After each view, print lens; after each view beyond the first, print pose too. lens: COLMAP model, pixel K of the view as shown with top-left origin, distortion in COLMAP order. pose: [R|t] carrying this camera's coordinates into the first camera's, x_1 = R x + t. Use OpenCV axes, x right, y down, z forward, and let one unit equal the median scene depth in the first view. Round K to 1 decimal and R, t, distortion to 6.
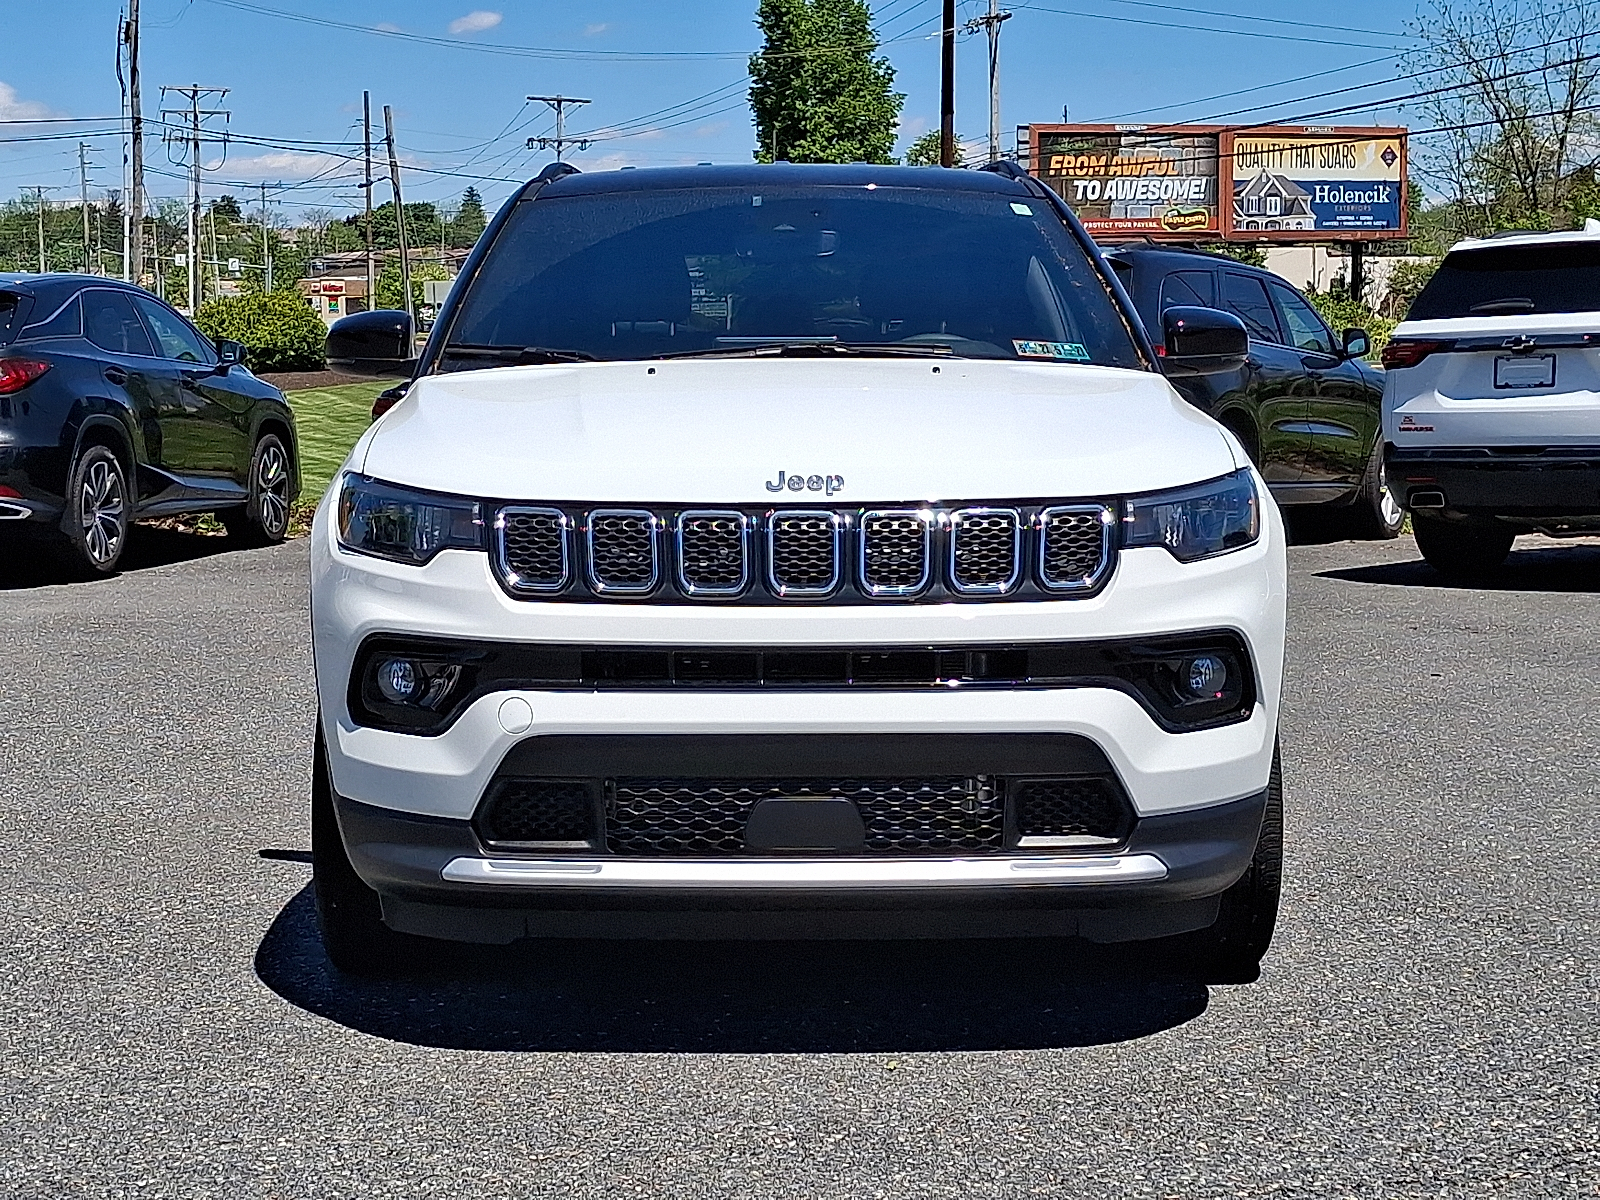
lens RADIAL K [[2785.8, 0, 800.0], [0, 2785.8, 600.0], [0, 0, 1]] dist [0.036052, 0.078216]
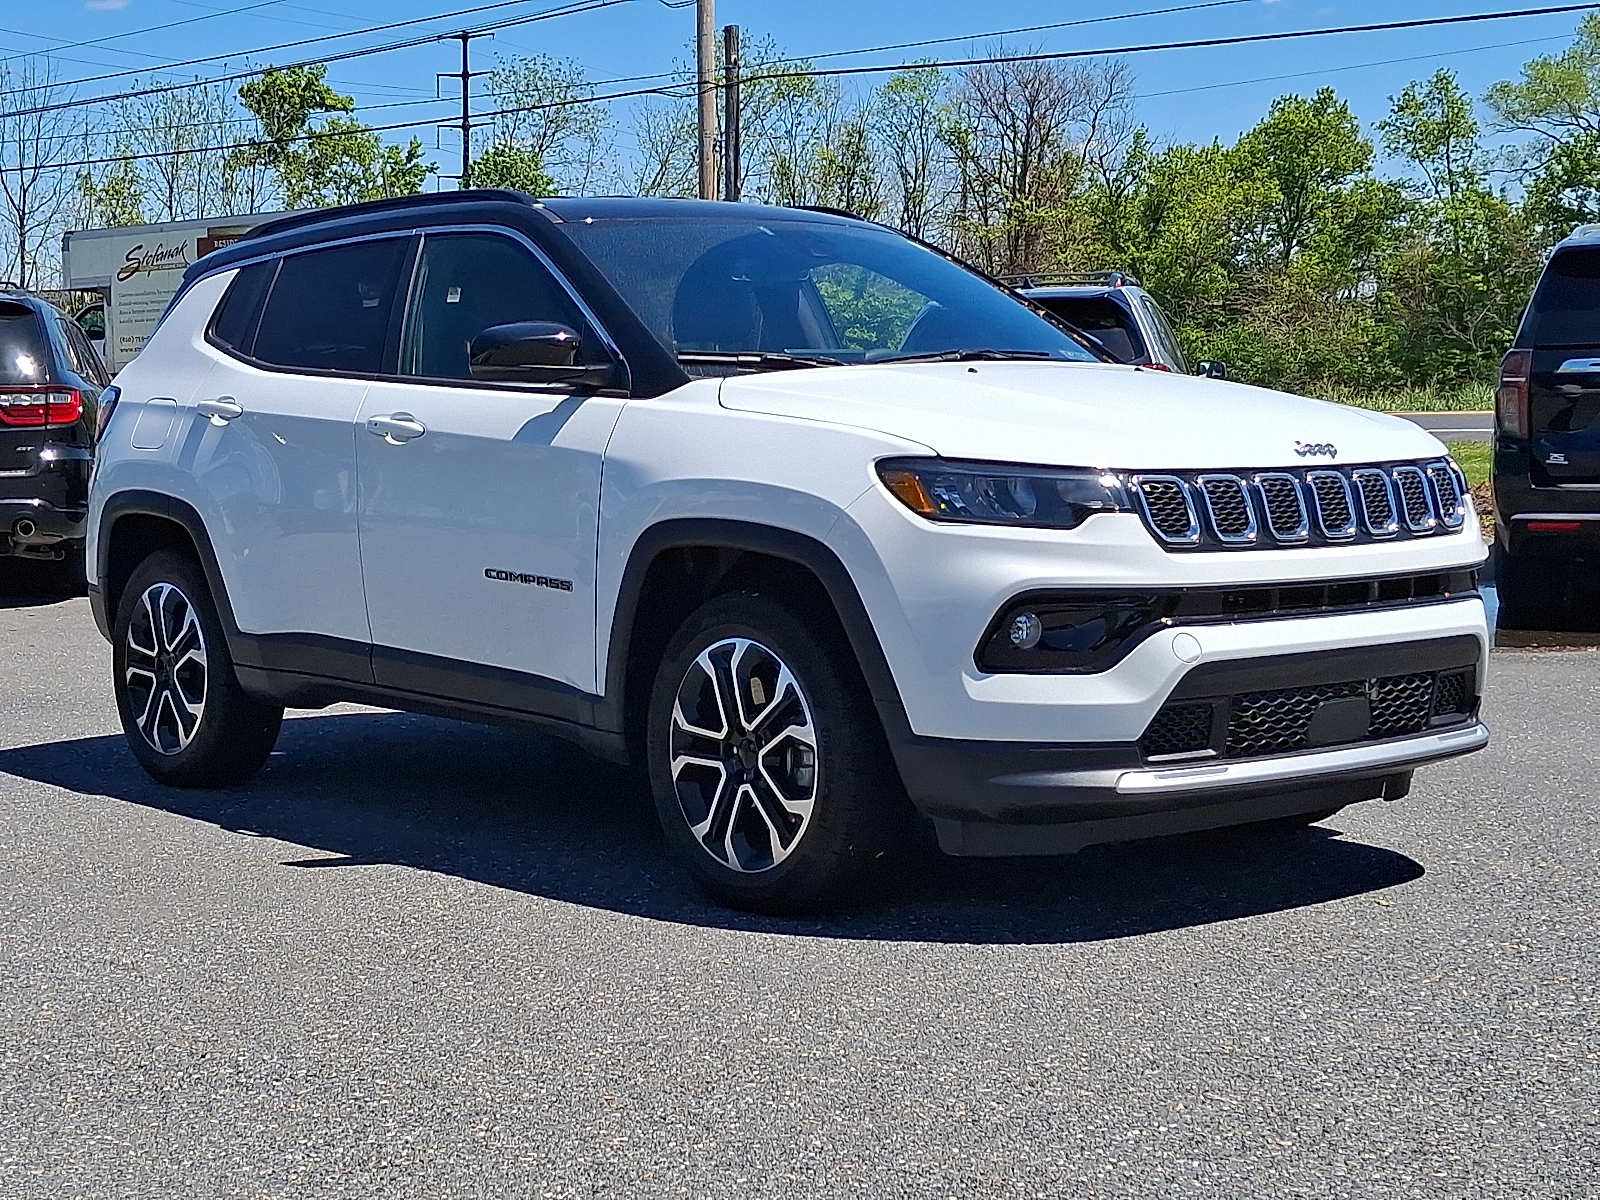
lens RADIAL K [[2785.8, 0, 800.0], [0, 2785.8, 600.0], [0, 0, 1]] dist [0.036052, 0.078216]
pose [[0.798142, -0.052931, 0.600139, -0.940563], [0.067038, 0.997750, -0.001156, 0.011346], [-0.598728, 0.041155, 0.799895, 0.137038]]
